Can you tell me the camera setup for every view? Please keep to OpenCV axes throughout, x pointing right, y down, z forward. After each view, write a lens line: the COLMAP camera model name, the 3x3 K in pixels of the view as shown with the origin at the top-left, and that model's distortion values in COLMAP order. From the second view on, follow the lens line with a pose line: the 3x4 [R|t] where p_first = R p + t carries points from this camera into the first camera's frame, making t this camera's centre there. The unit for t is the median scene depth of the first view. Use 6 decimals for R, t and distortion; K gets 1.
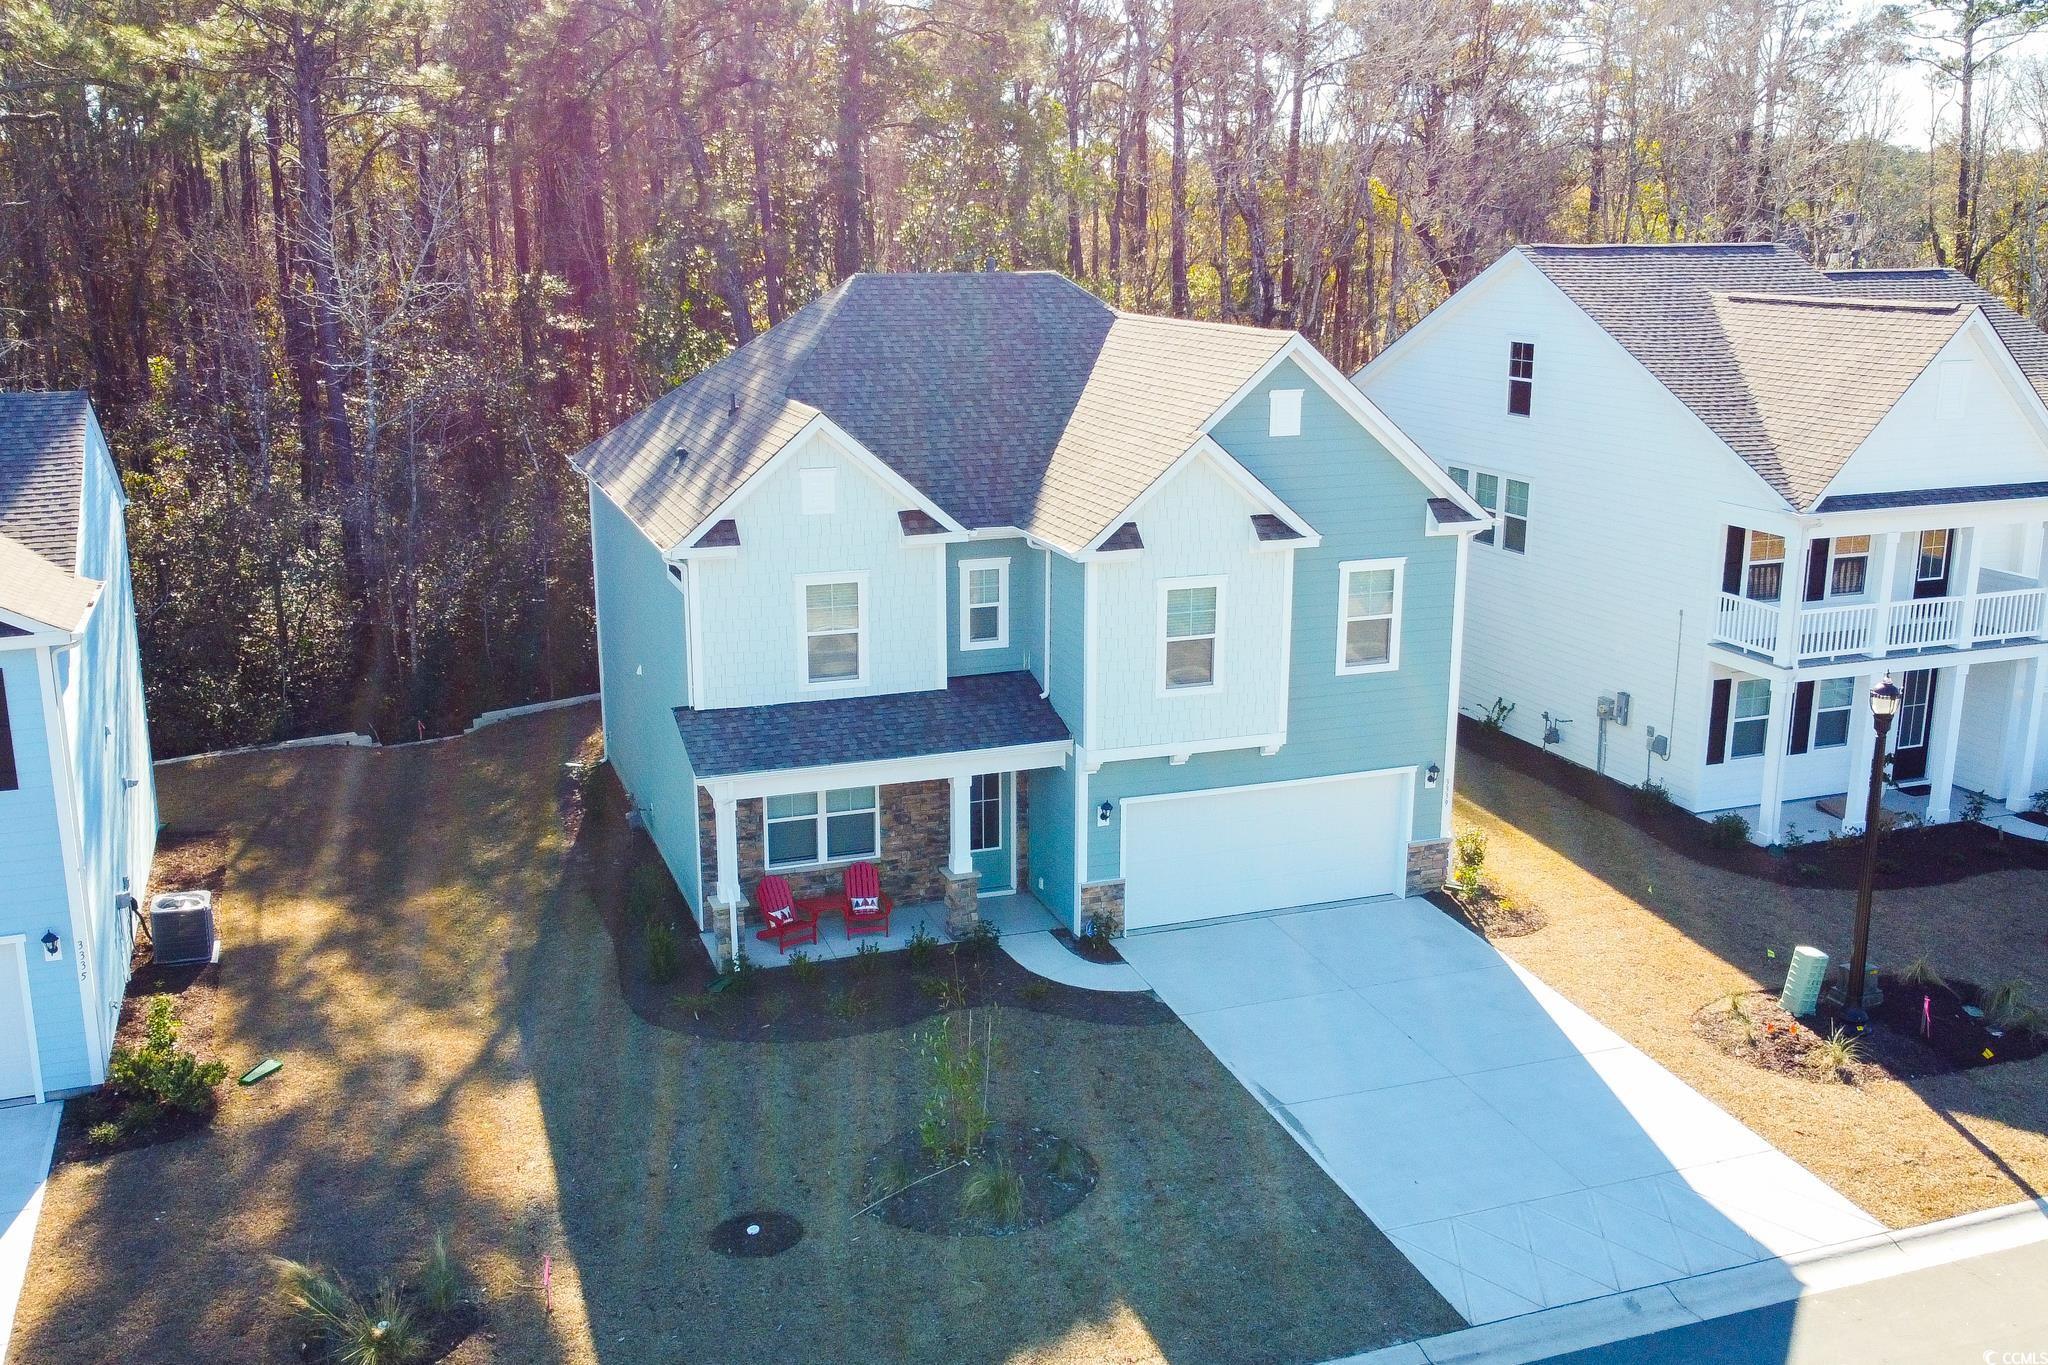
lens RADIAL K [[1879.4, 0, 1024.0], [0, 1879.4, 682.5], [0, 0, 1]] dist [0.001907, -0.021018]
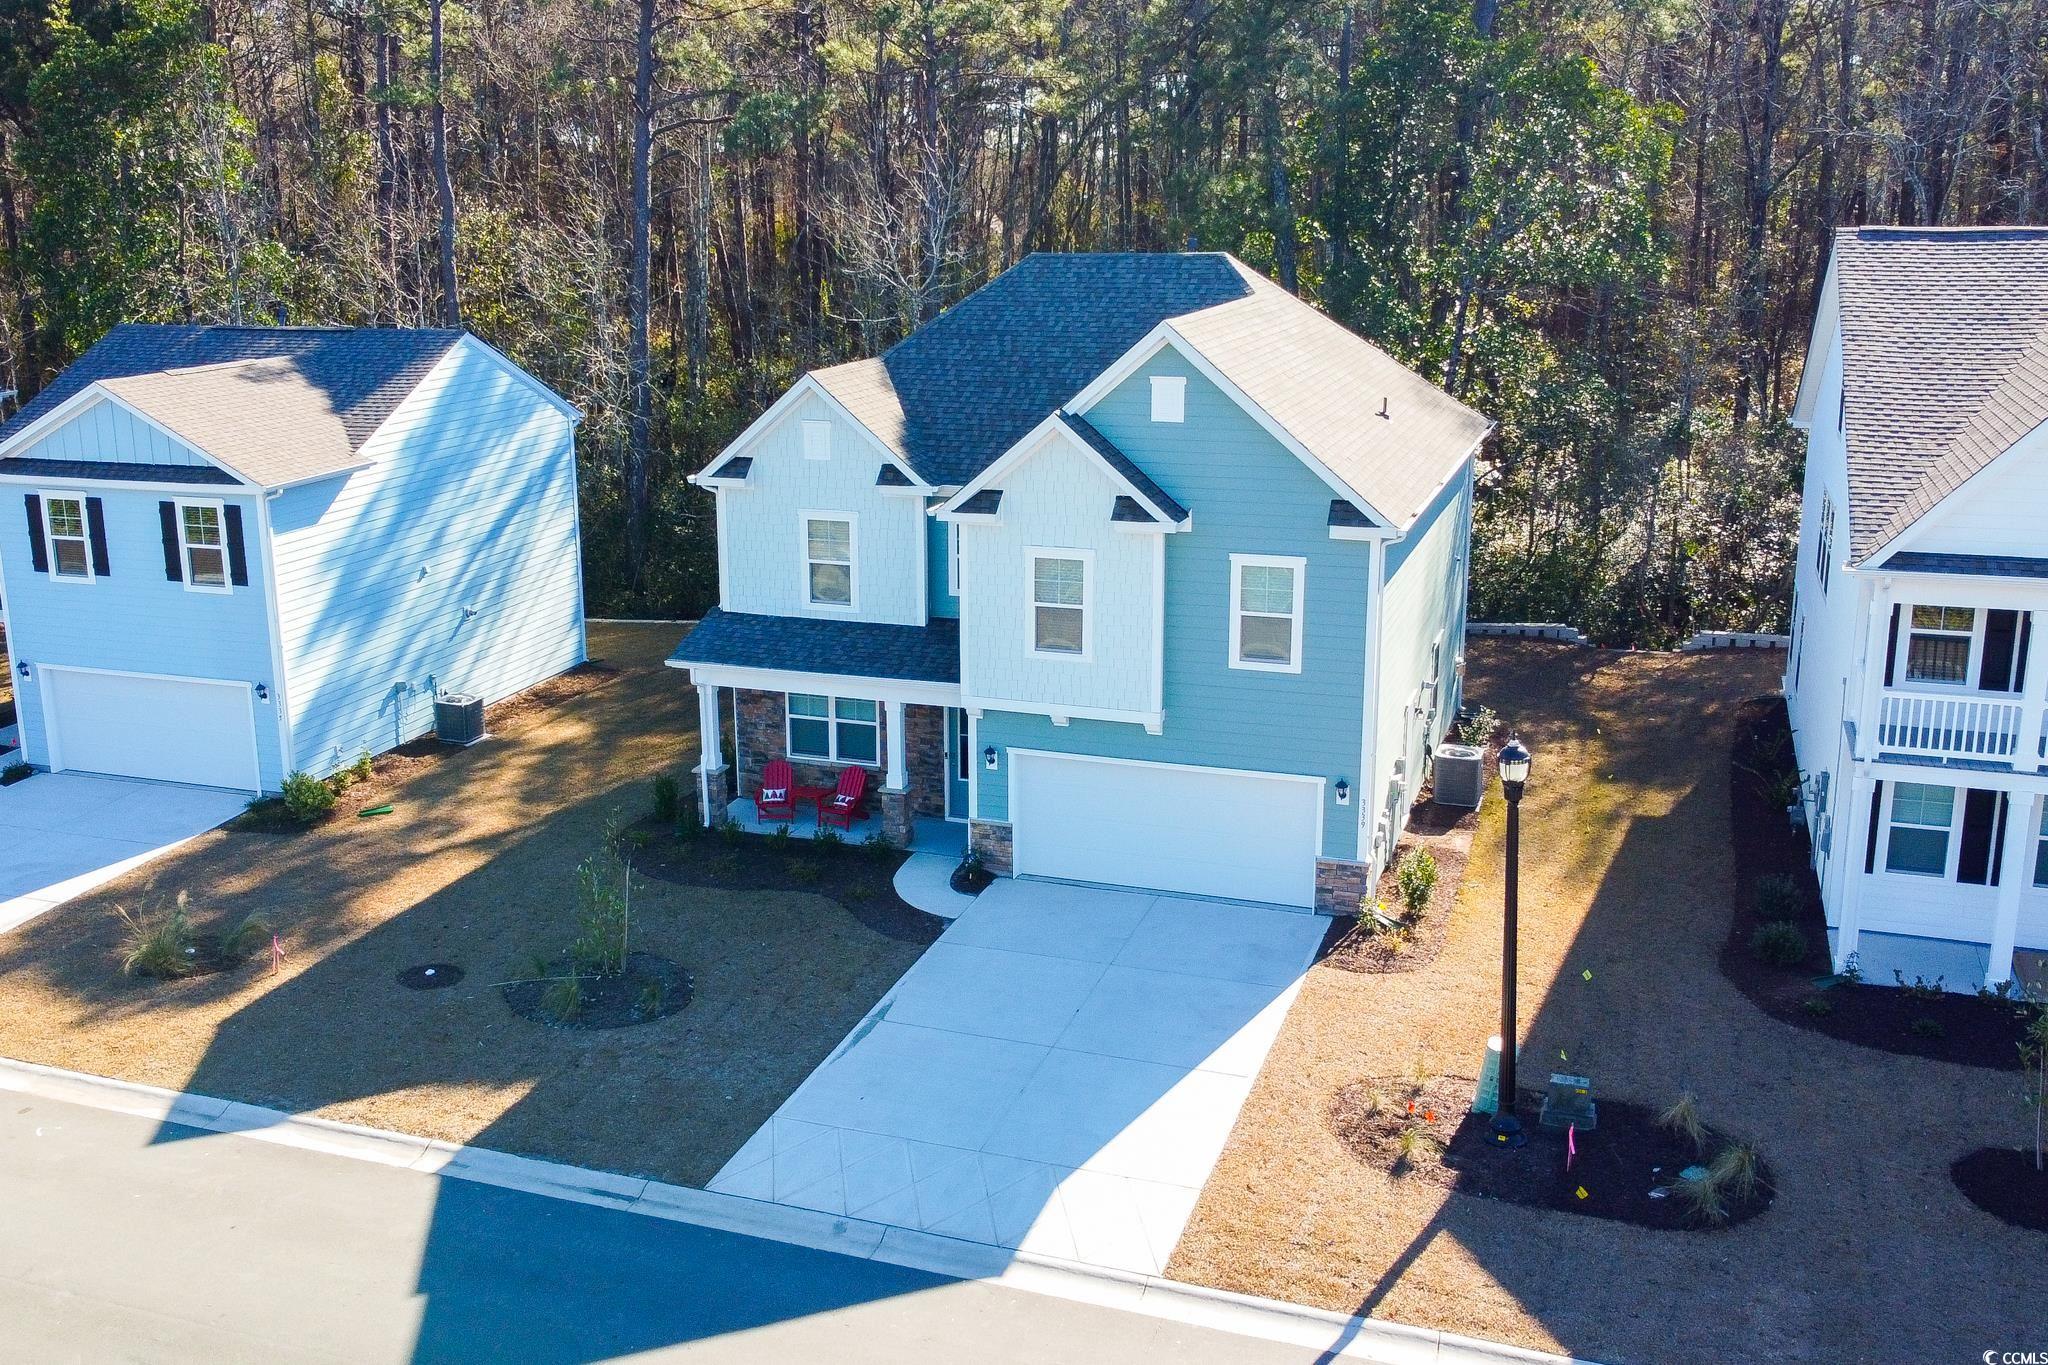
lens RADIAL K [[1983.7, 0, 897.6], [0, 1983.7, 659.9], [0, 0, 1]] dist [0.027757, -0.131328]
pose [[0.745430, 0.147753, -0.650002, 0.734015], [-0.145341, 0.987690, 0.057836, -0.044036], [0.650546, 0.051359, 0.757728, 0.095378]]
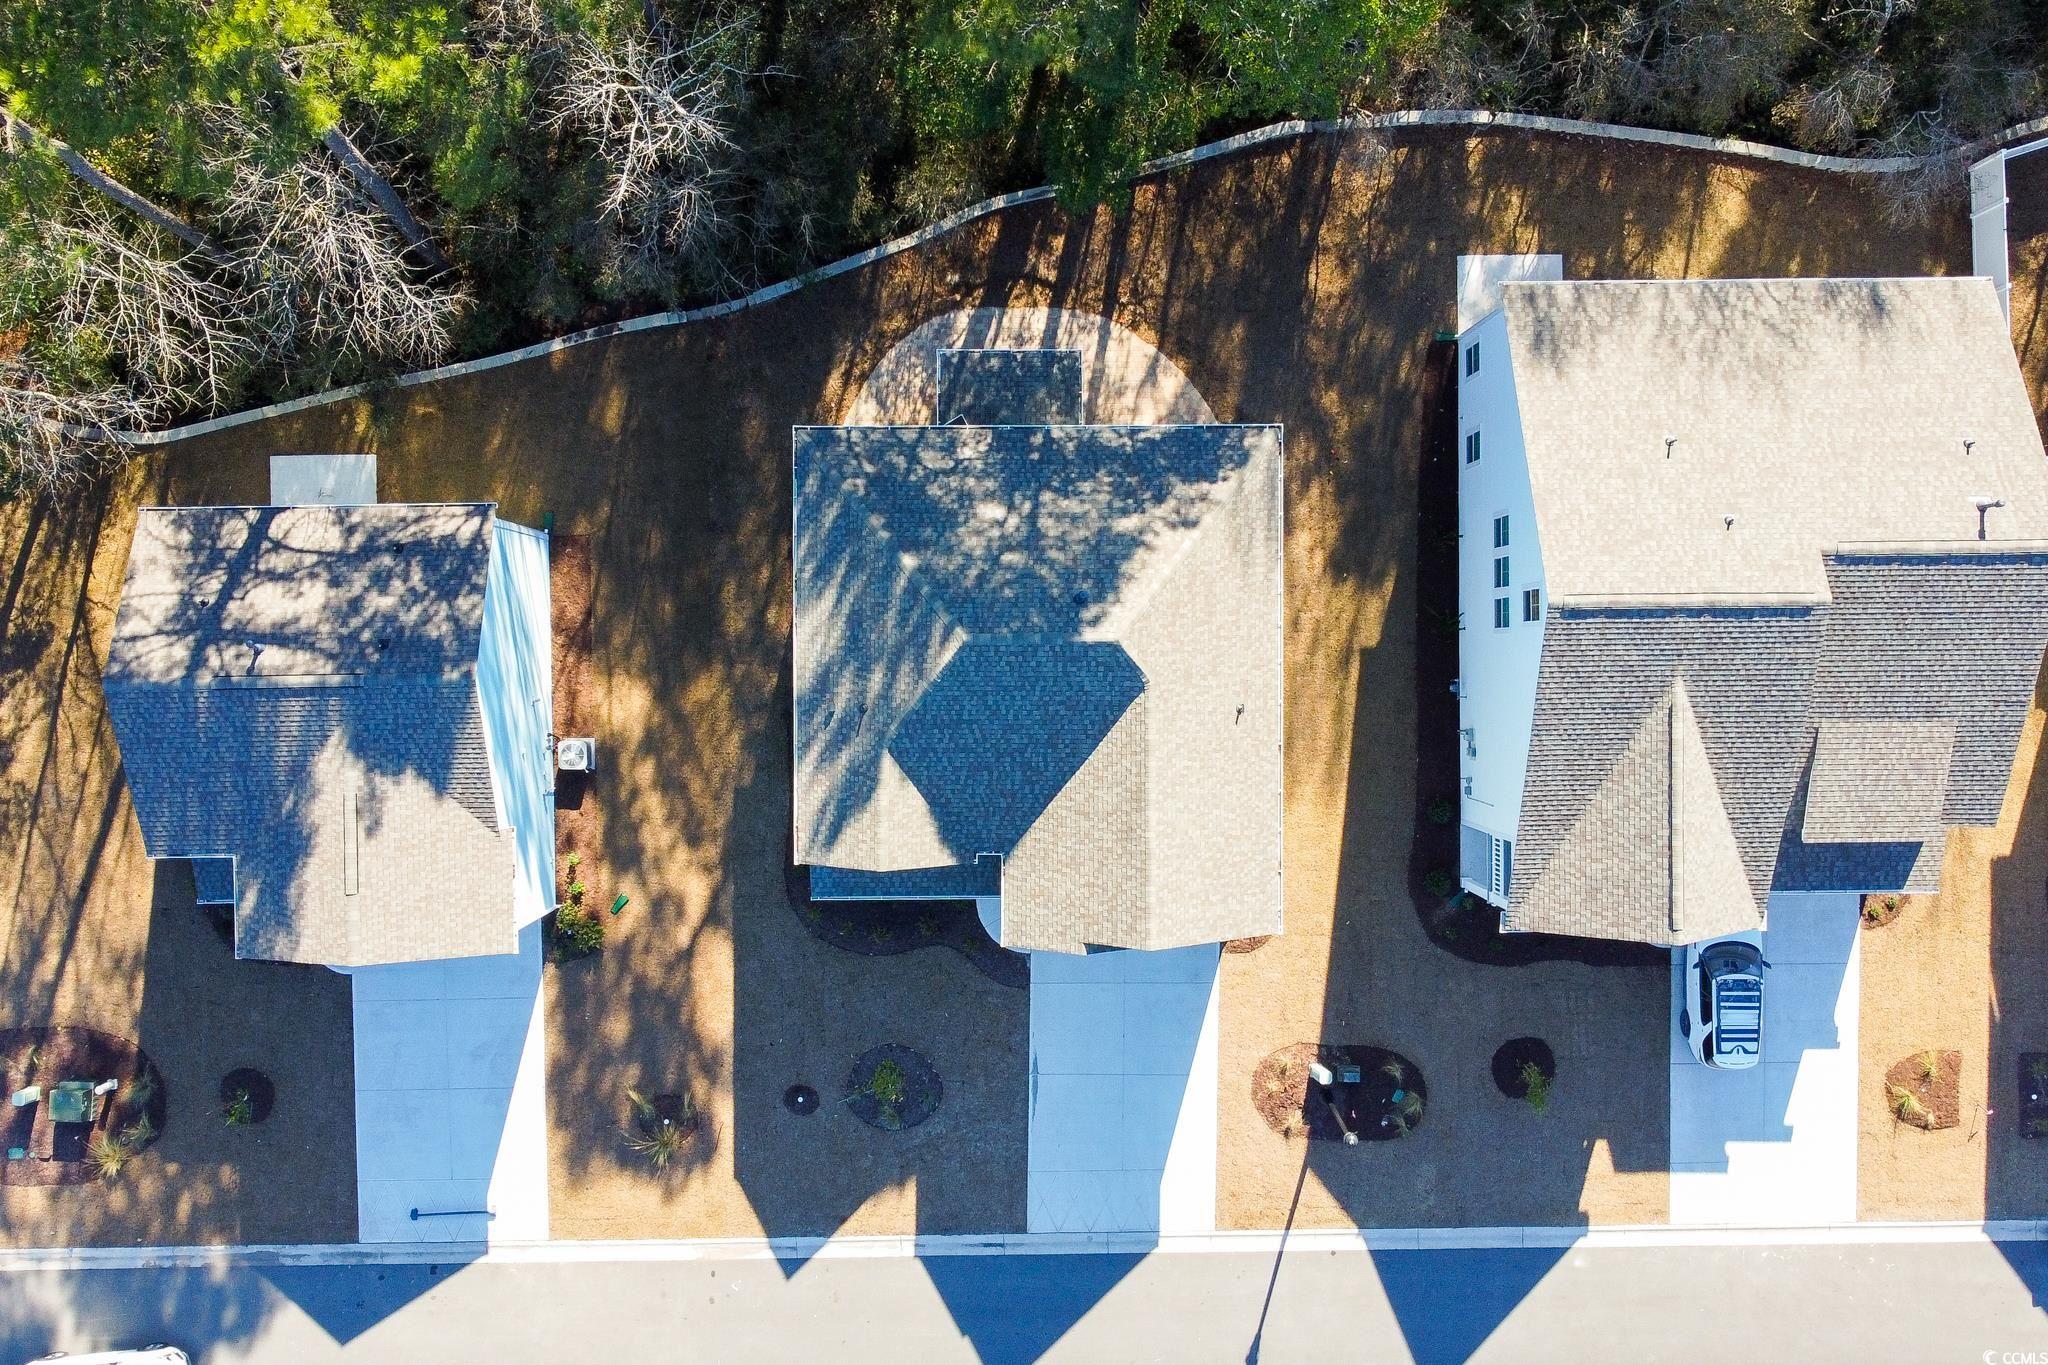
lens RADIAL K [[1942.2, 0, 1026.1], [0, 1942.2, 610.9], [0, 0, 1]] dist [0.003274, -0.838099]
pose [[0.941100, 0.337719, 0.016656, -0.089363], [-0.099990, 0.230906, 0.967825, -1.852459], [0.323007, -0.912485, 0.251074, 0.773371]]
